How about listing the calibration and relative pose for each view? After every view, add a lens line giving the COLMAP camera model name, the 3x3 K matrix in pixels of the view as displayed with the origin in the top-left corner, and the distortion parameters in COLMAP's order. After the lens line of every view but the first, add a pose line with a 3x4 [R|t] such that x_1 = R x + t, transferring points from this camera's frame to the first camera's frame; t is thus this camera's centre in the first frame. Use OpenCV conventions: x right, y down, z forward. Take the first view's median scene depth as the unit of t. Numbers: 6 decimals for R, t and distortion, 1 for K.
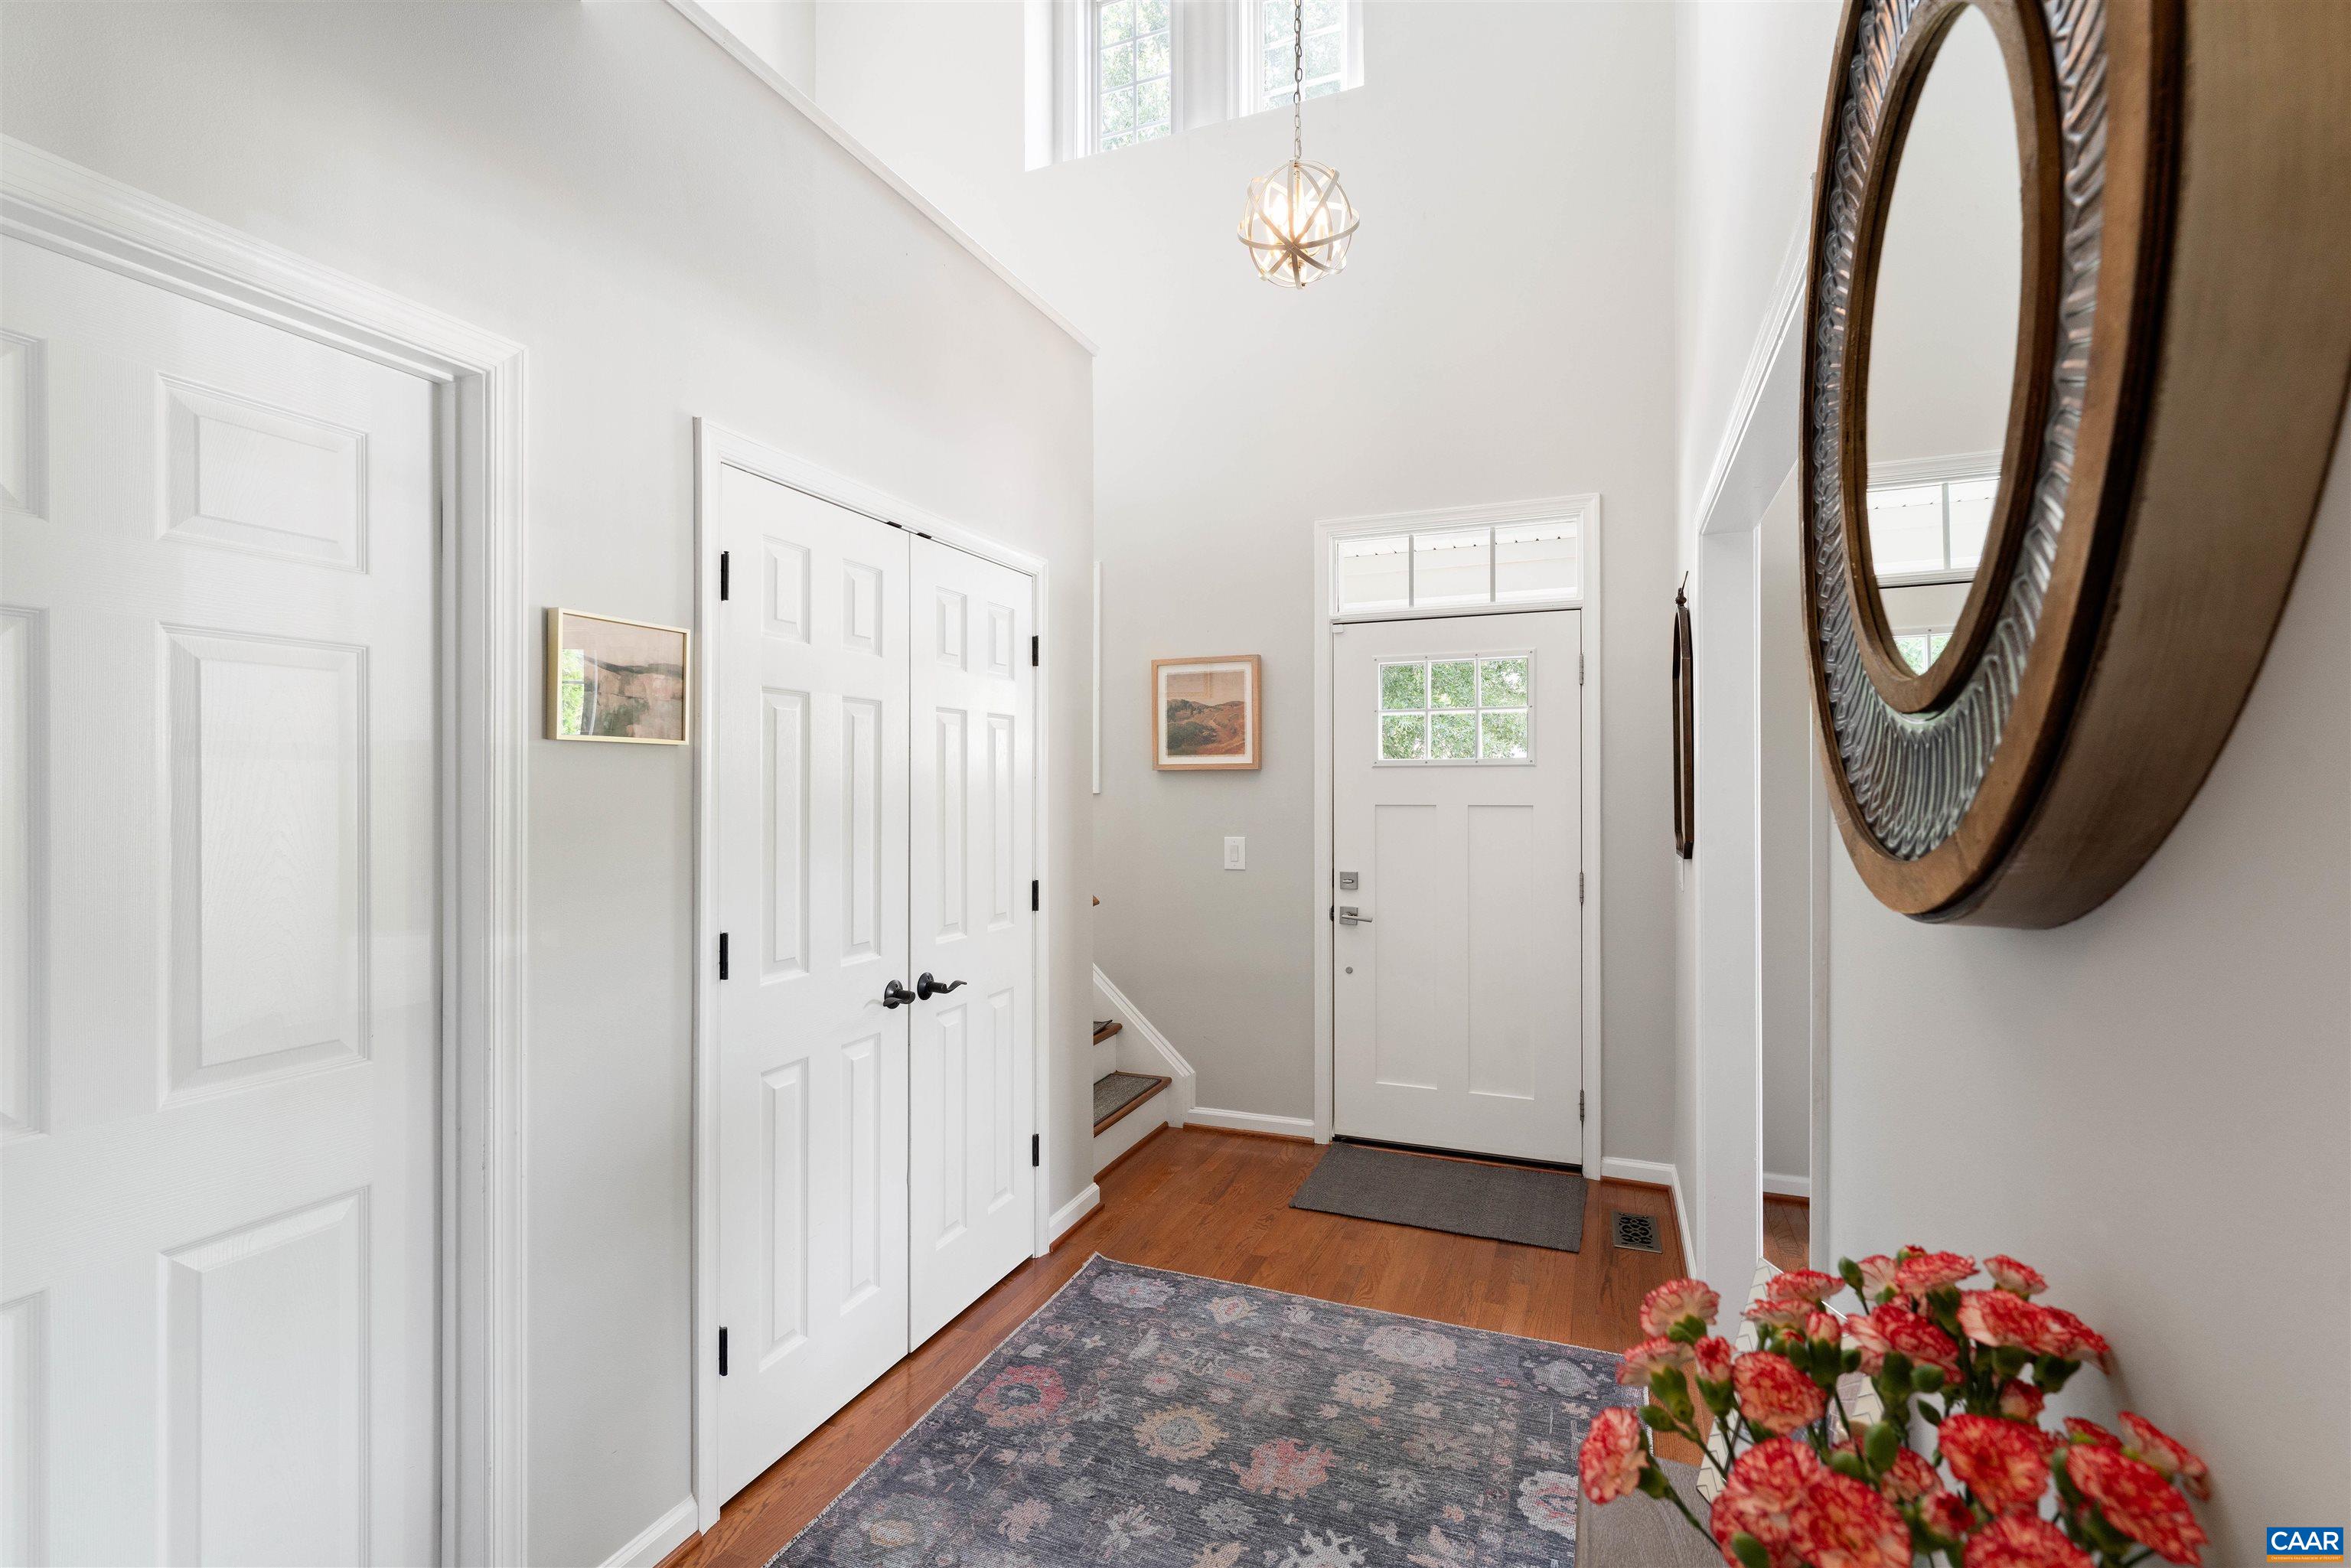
lens RADIAL K [[1052.5, 0, 1183.7], [0, 1052.5, 784.7], [0, 0, 1]] dist [0.000931, 0.001320]
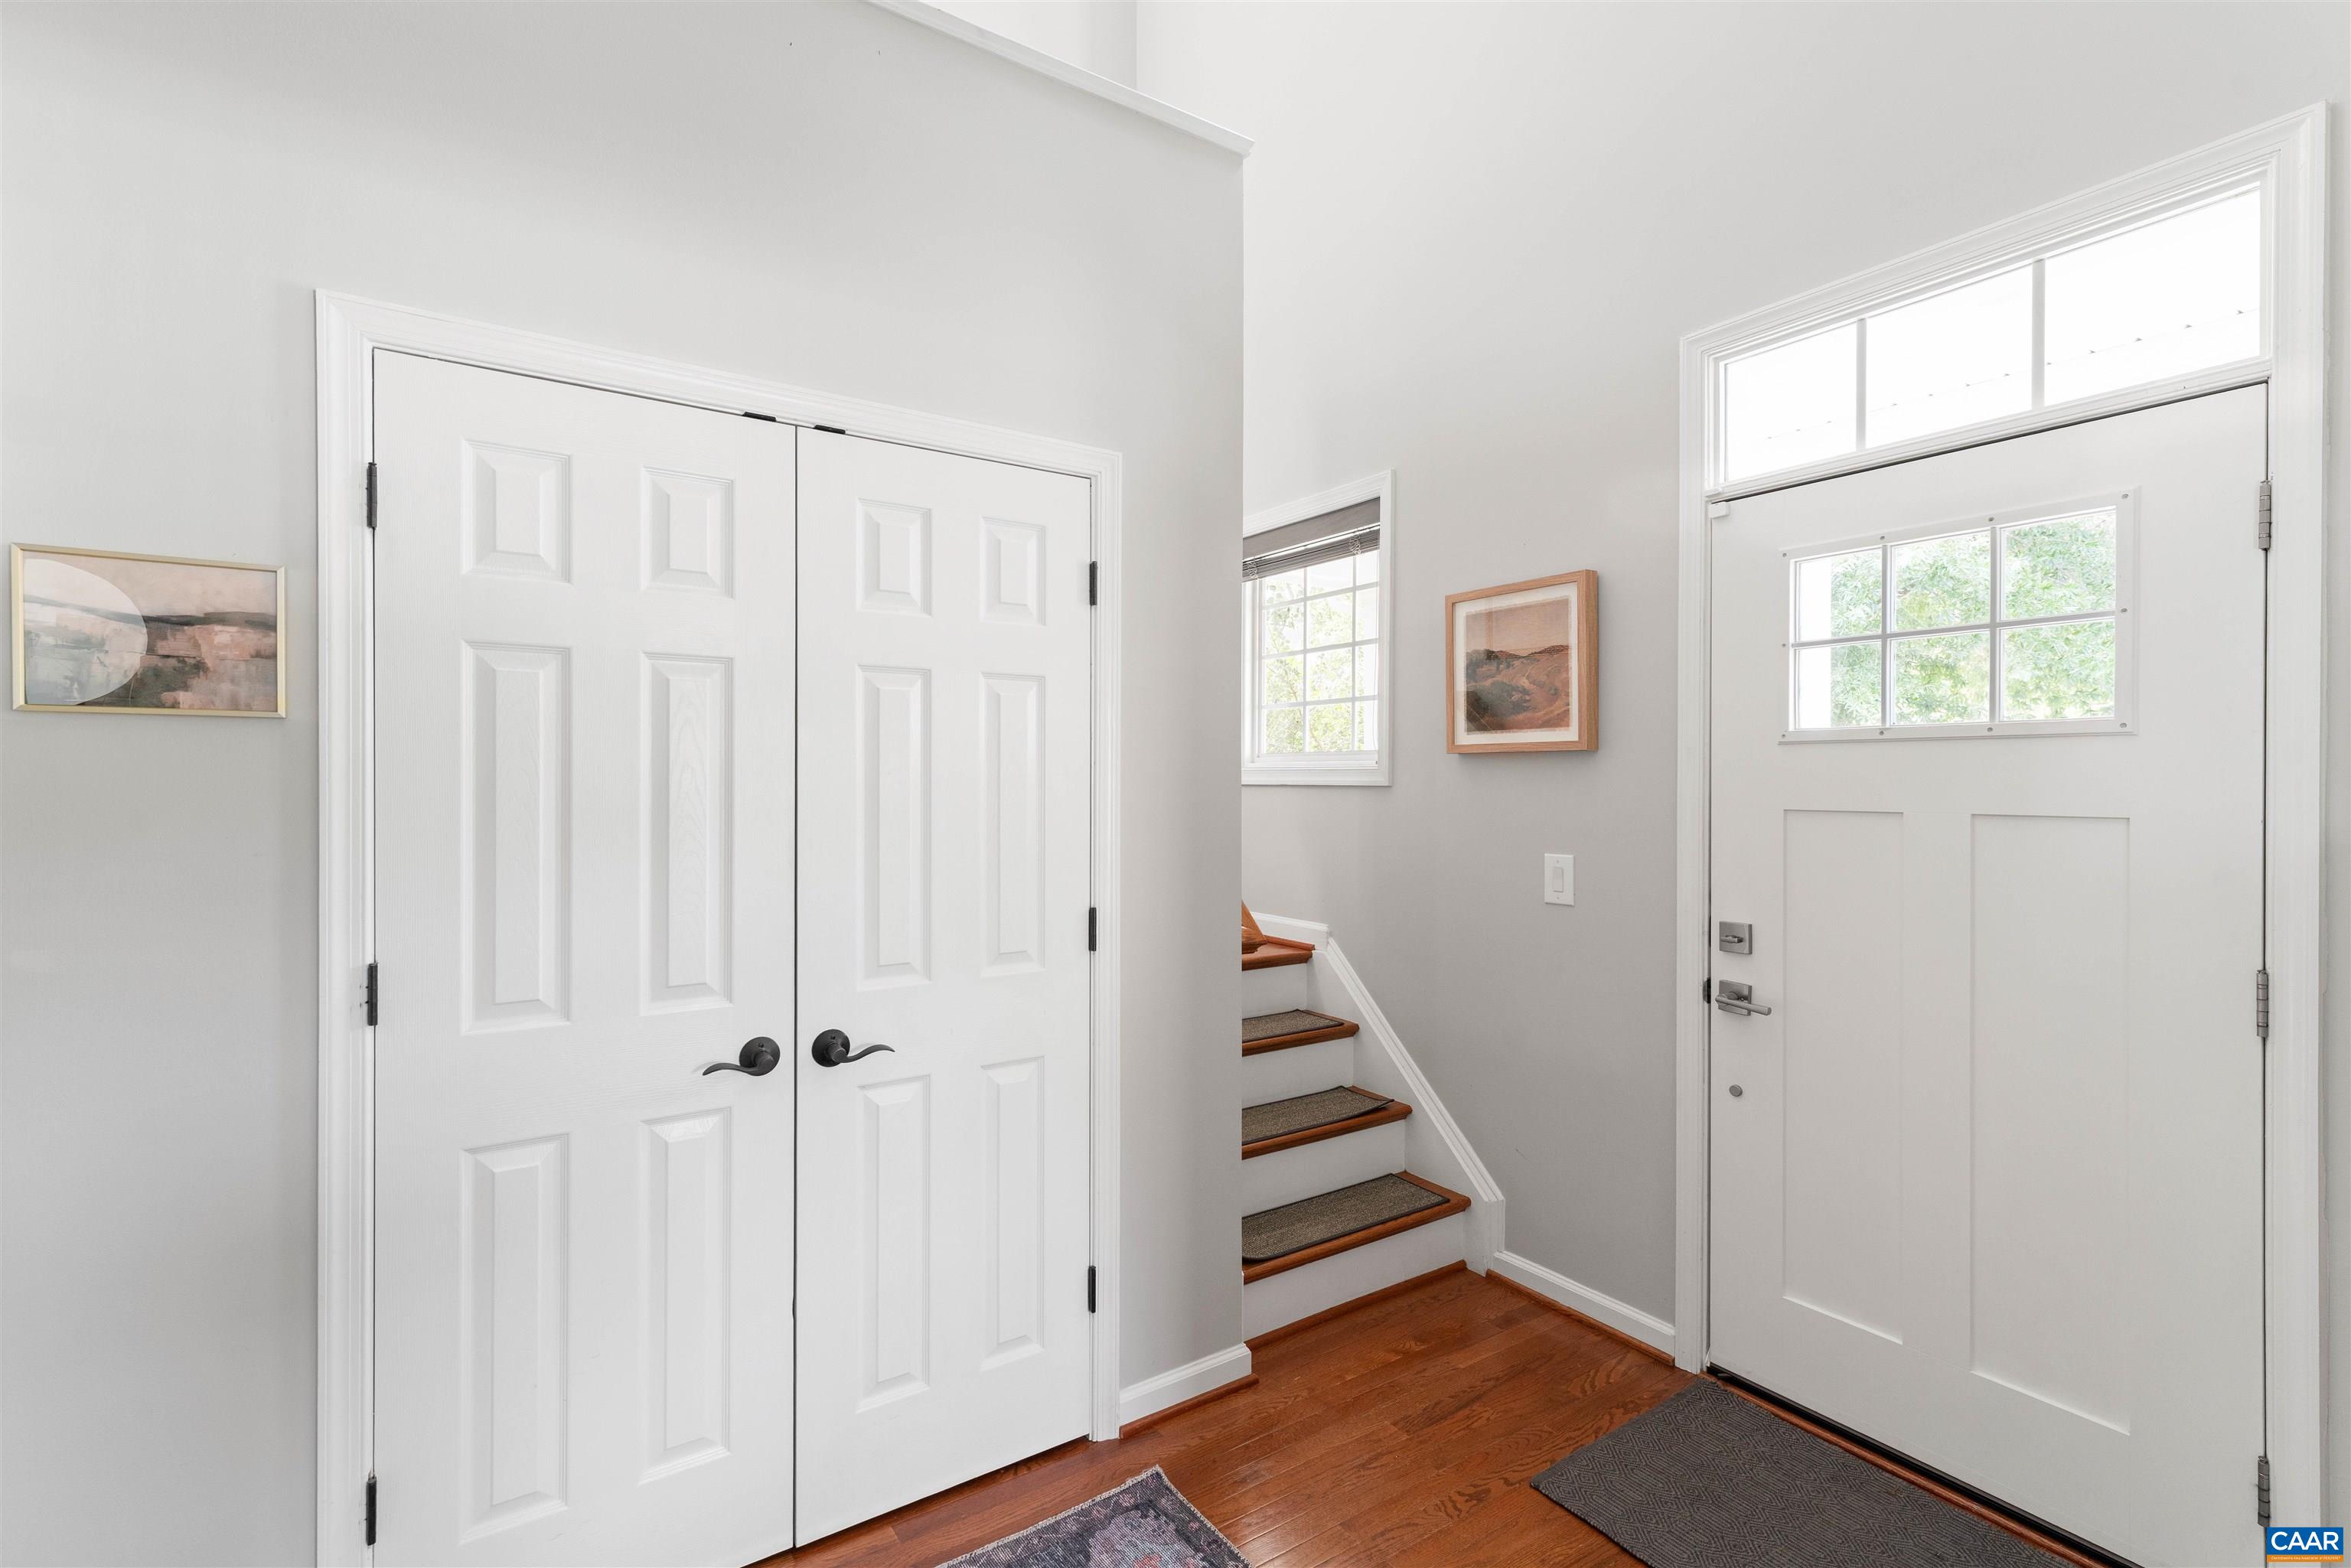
lens RADIAL K [[1052.5, 0, 1170.0], [0, 1052.5, 780.2], [0, 0, 1]] dist [0.000931, 0.001320]
pose [[0.823873, 0.002669, -0.566768, 0.236993], [-0.001315, 0.999995, 0.002797, 0.002389], [0.566773, -0.001559, 0.823873, 0.350012]]
